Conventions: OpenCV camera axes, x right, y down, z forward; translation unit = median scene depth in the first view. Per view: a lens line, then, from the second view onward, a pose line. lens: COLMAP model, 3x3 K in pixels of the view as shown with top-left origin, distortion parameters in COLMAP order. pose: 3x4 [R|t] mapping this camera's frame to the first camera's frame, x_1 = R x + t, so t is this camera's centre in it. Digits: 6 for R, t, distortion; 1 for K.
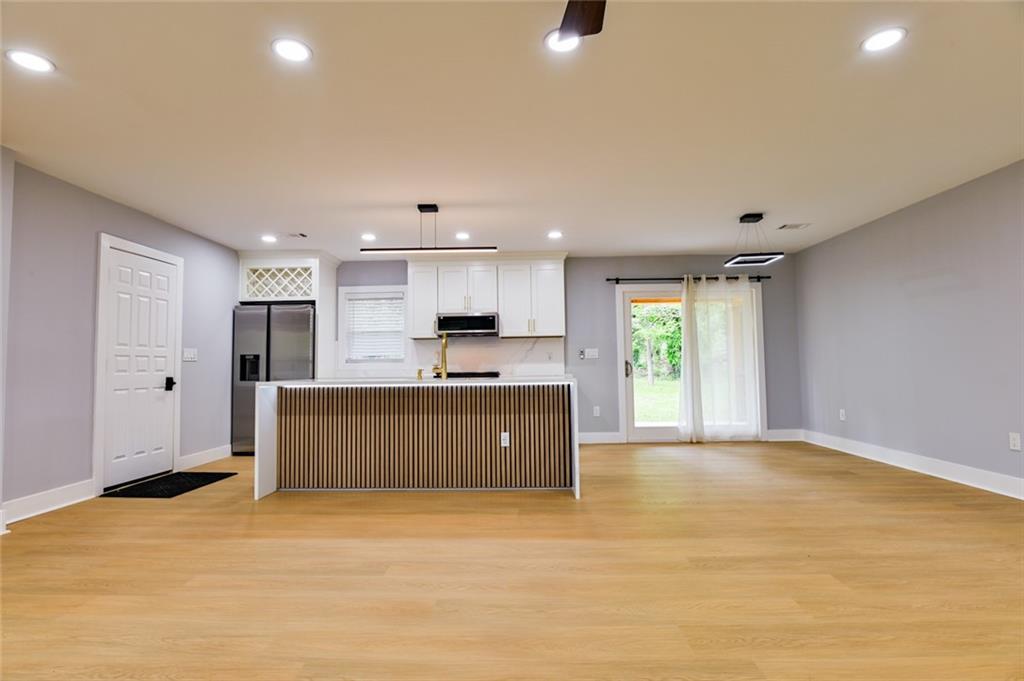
lens RADIAL K [[499.3, 0, 512.0], [0, 499.3, 340.5], [0, 0, 1]] dist [-0.020624, -0.000317]
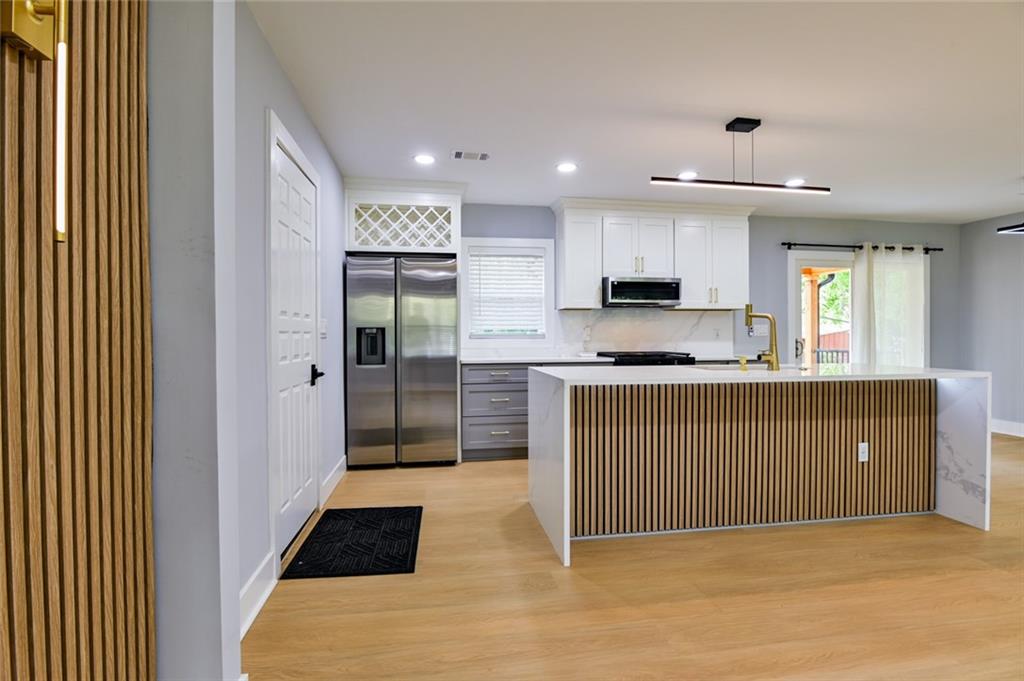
lens RADIAL K [[499.3, 0, 512.0], [0, 499.3, 340.5], [0, 0, 1]] dist [-0.020624, -0.000317]
pose [[0.983043, 0.008316, 0.183186, -0.429469], [-0.020049, 0.997857, 0.062289, -0.001065], [-0.182276, -0.064905, 0.981103, 0.253152]]
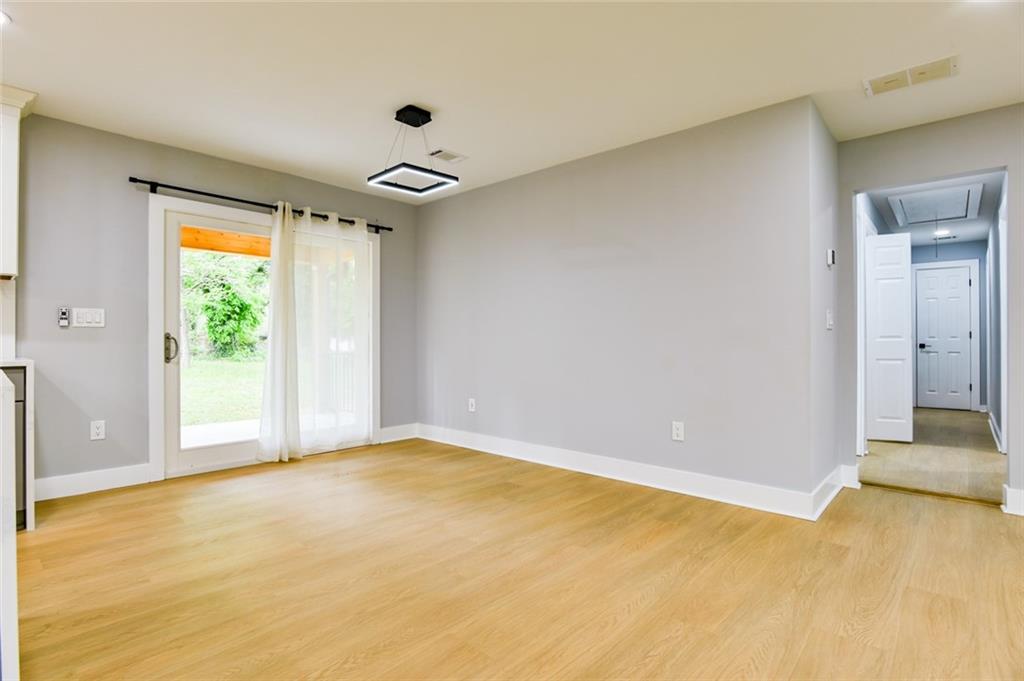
lens RADIAL K [[499.3, 0, 512.0], [0, 499.3, 340.5], [0, 0, 1]] dist [-0.020624, -0.000317]
pose [[0.649705, 0.015585, 0.760027, 0.061562], [-0.049754, 0.998518, 0.022057, 0.017409], [-0.758557, -0.052145, 0.649517, 0.359286]]
